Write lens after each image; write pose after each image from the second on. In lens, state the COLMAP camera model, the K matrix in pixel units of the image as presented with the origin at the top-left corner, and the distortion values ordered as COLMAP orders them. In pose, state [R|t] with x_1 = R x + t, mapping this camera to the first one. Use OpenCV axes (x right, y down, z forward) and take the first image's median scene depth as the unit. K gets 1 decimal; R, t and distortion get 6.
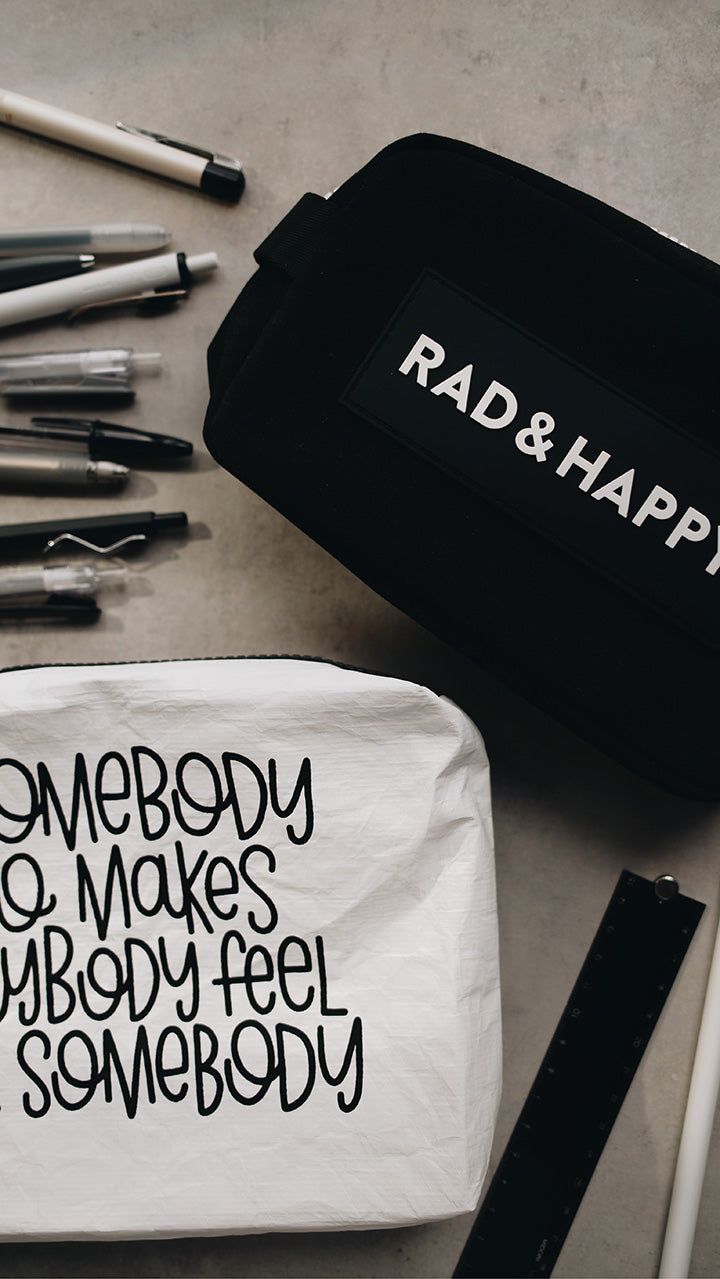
lens RADIAL K [[1322.7, 0, 360.0], [0, 1322.7, 639.5], [0, 0, 1]] dist [-0.054140, 0.120403]
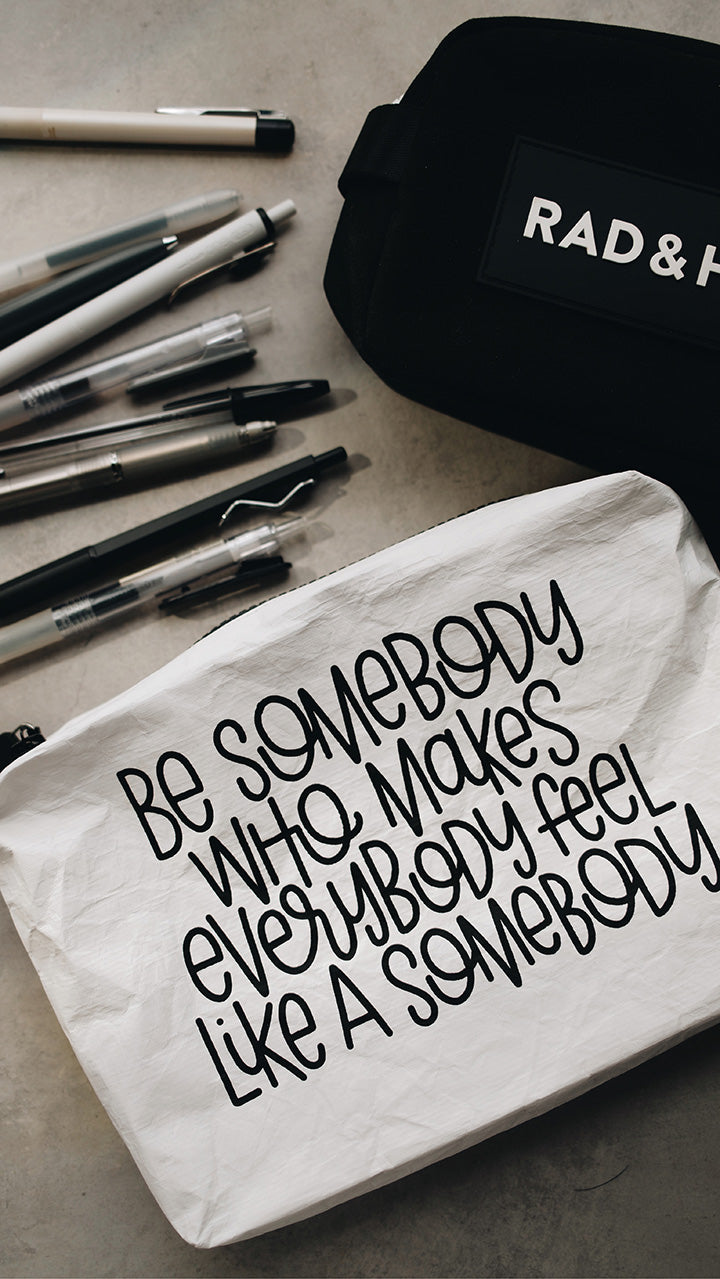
lens RADIAL K [[1322.7, 0, 360.0], [0, 1322.7, 639.5], [0, 0, 1]] dist [-0.054140, 0.120403]
pose [[0.925853, -0.359544, 0.116289, -0.305938], [0.366045, 0.929750, -0.039709, 0.115787], [-0.093843, 0.079332, 0.992421, 0.003684]]
